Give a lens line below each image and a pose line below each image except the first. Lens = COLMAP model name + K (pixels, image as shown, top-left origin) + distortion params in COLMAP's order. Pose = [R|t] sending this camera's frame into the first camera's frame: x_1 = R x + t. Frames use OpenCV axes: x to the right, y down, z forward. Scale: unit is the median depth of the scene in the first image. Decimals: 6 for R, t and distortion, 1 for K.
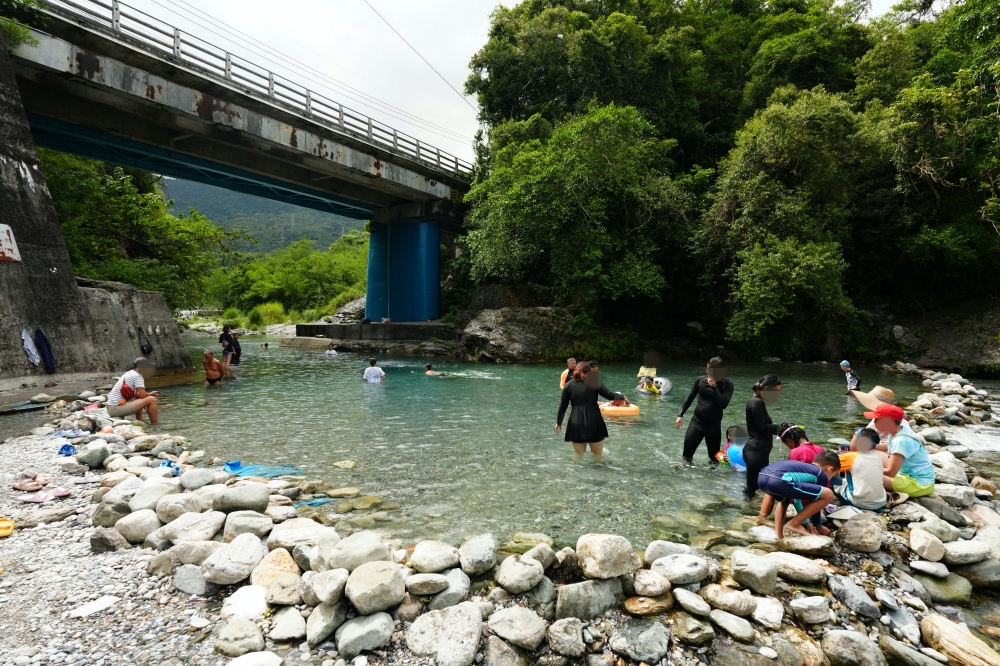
lens RADIAL K [[533.1, 0, 500.0], [0, 533.1, 333.0], [0, 0, 1]] dist [0.003447, 0.000438]
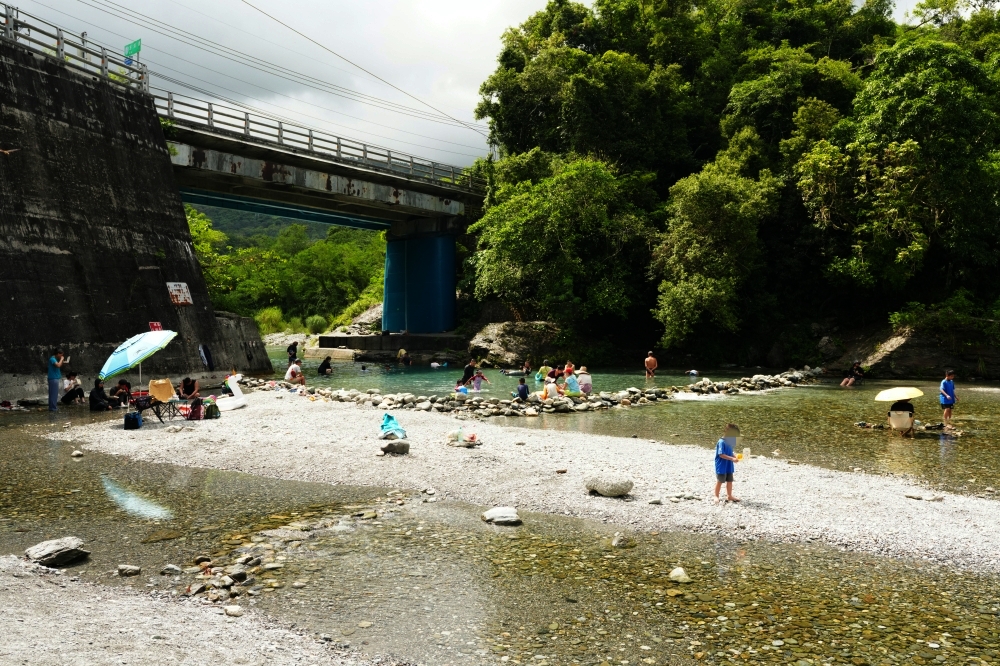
lens RADIAL K [[781.4, 0, 500.0], [0, 781.4, 333.0], [0, 0, 1]] dist [-0.001222, -0.000157]
pose [[0.996545, -0.006358, -0.082816, 0.130296], [0.005536, 0.999933, -0.010153, -0.006311], [0.082875, 0.009659, 0.996513, -0.659310]]
